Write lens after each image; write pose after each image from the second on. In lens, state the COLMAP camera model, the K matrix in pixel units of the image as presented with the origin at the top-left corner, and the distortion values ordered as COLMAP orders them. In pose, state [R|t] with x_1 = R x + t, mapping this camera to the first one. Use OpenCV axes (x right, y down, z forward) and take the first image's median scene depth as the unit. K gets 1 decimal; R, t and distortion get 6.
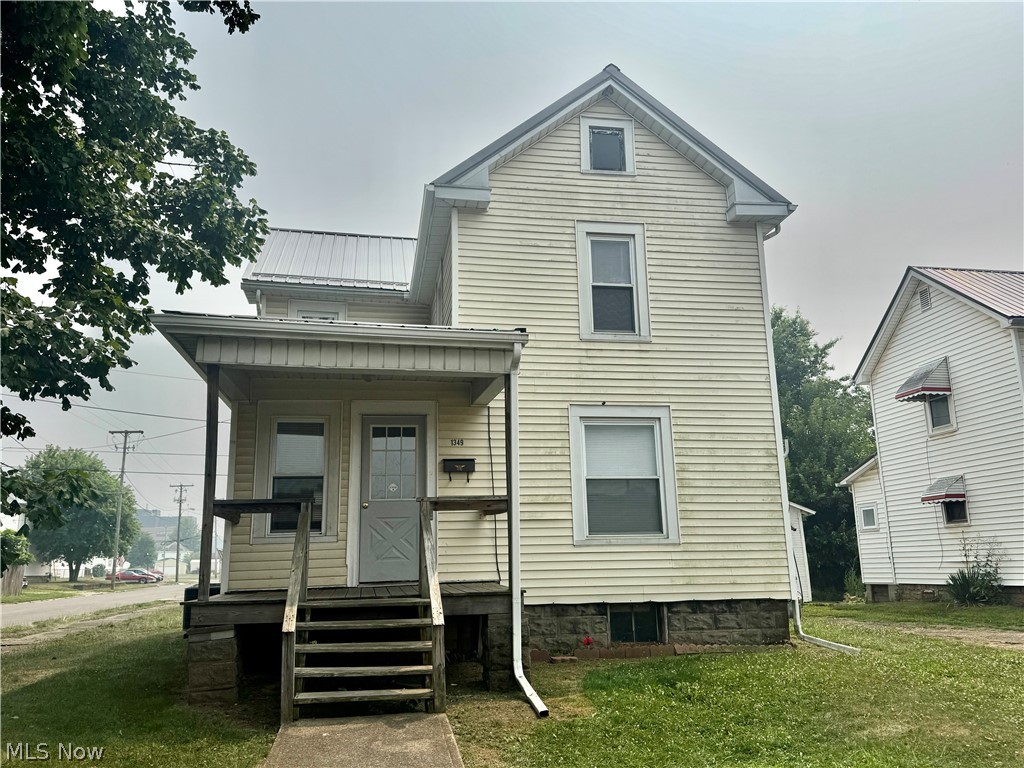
lens RADIAL K [[839.0, 0, 512.1], [0, 839.0, 382.5], [0, 0, 1]] dist [0.013384, 0.005661]
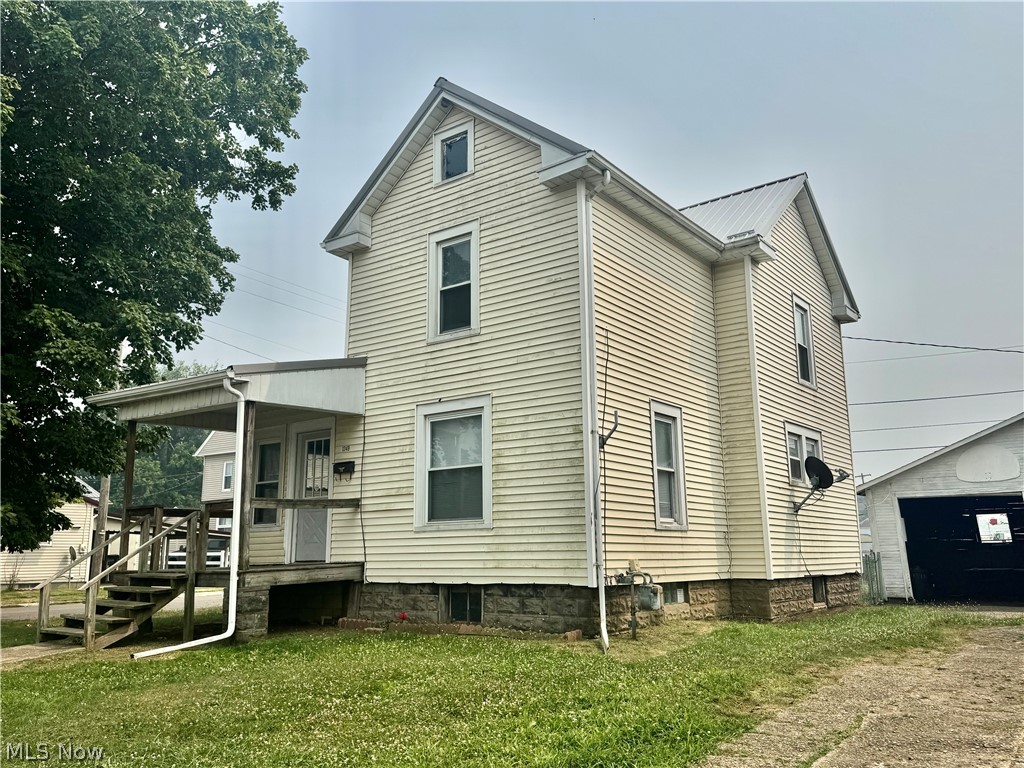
lens RADIAL K [[839.0, 0, 512.8], [0, 839.0, 381.0], [0, 0, 1]] dist [0.013384, 0.005661]
pose [[0.691562, -0.136537, -0.709296, 0.962348], [0.157796, 0.986811, -0.036107, 0.055544], [0.704871, -0.086954, 0.703986, 0.312796]]
